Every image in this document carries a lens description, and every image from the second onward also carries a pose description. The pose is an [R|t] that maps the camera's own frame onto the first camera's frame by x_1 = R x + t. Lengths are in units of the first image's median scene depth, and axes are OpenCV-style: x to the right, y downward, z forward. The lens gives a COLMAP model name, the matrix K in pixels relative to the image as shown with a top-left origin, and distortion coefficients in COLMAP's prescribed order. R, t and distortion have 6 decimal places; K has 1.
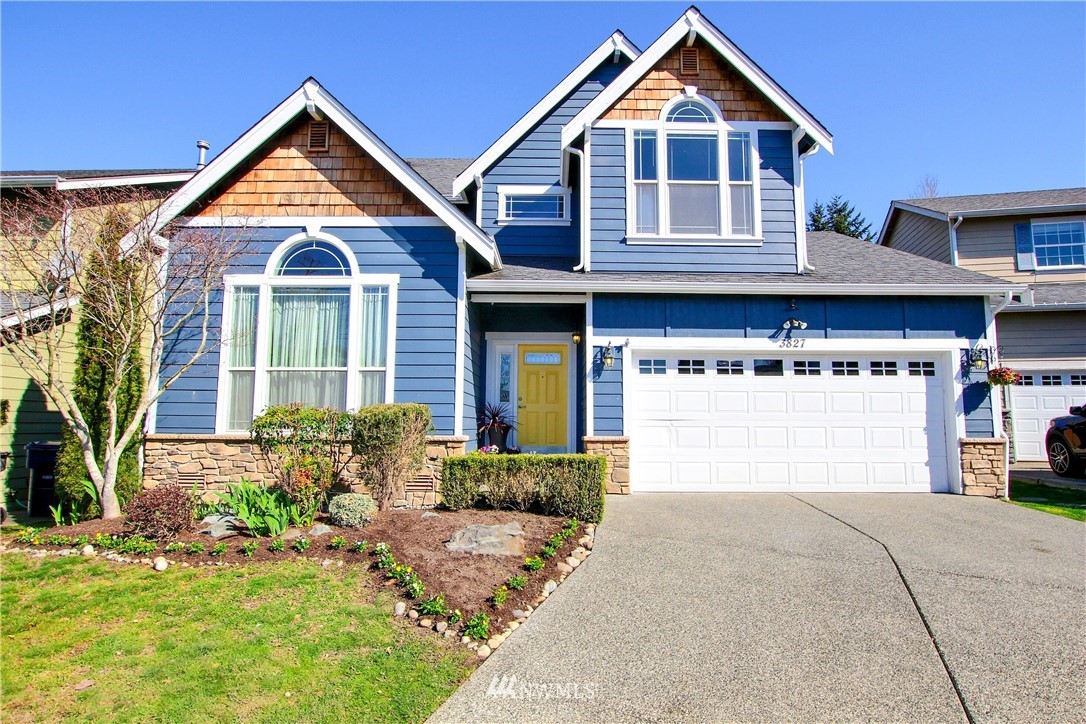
lens RADIAL K [[537.6, 0, 548.8], [0, 537.6, 369.4], [0, 0, 1]] dist [-0.030066, 0.003128]
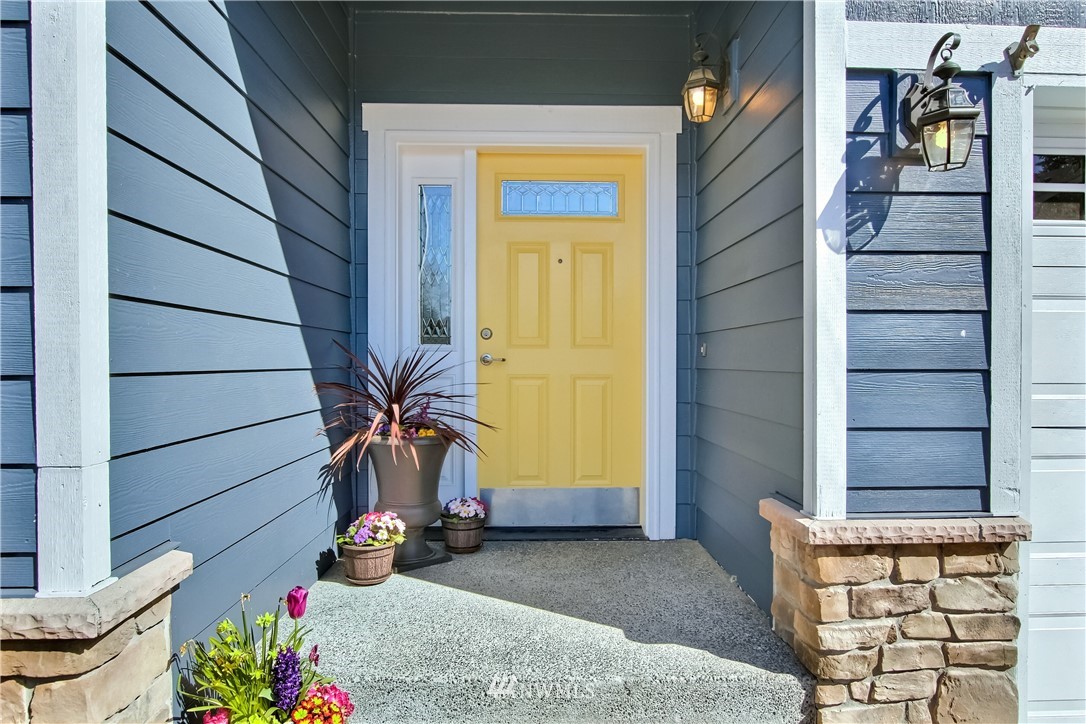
lens RADIAL K [[655.5, 0, 561.7], [0, 655.5, 368.2], [0, 0, 1]] dist [-0.016923, 0.003475]
pose [[0.998463, -0.009952, 0.054513, -0.037961], [0.003530, 0.993166, 0.116653, 0.037761], [-0.055302, -0.116281, 0.991676, 0.760208]]
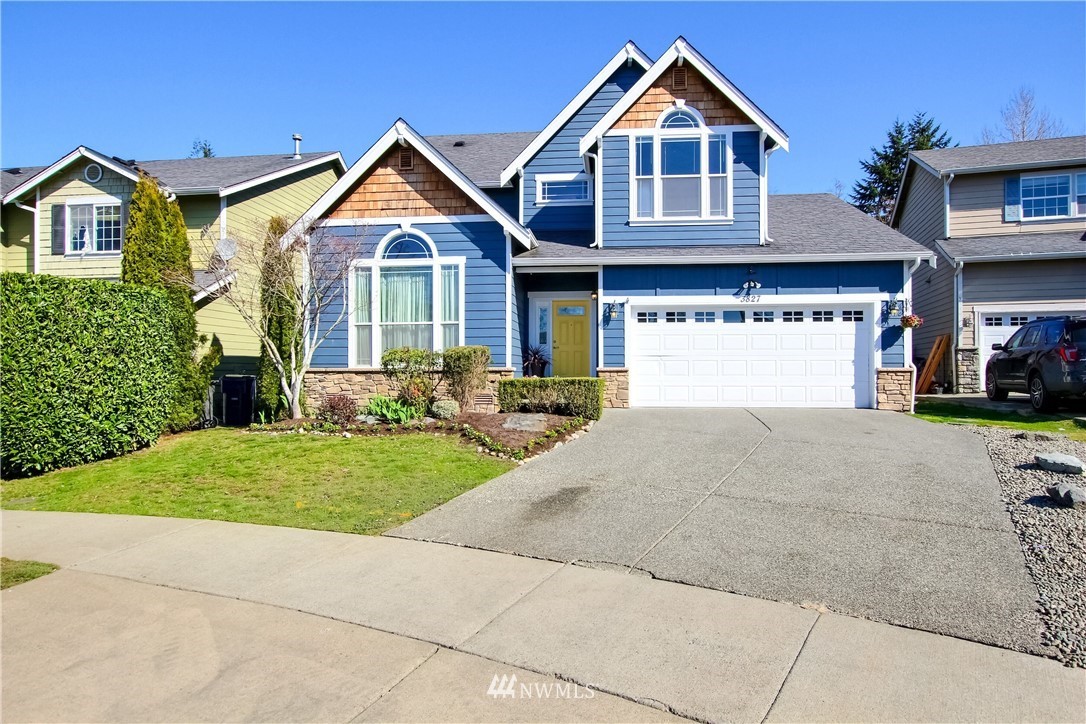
lens RADIAL K [[537.6, 0, 548.8], [0, 537.6, 369.4], [0, 0, 1]] dist [-0.030066, 0.003128]
pose [[0.995147, -0.006309, -0.098201, 0.078015], [0.016804, 0.994180, 0.106417, -0.023762], [0.096958, -0.107551, 0.989460, -0.412414]]
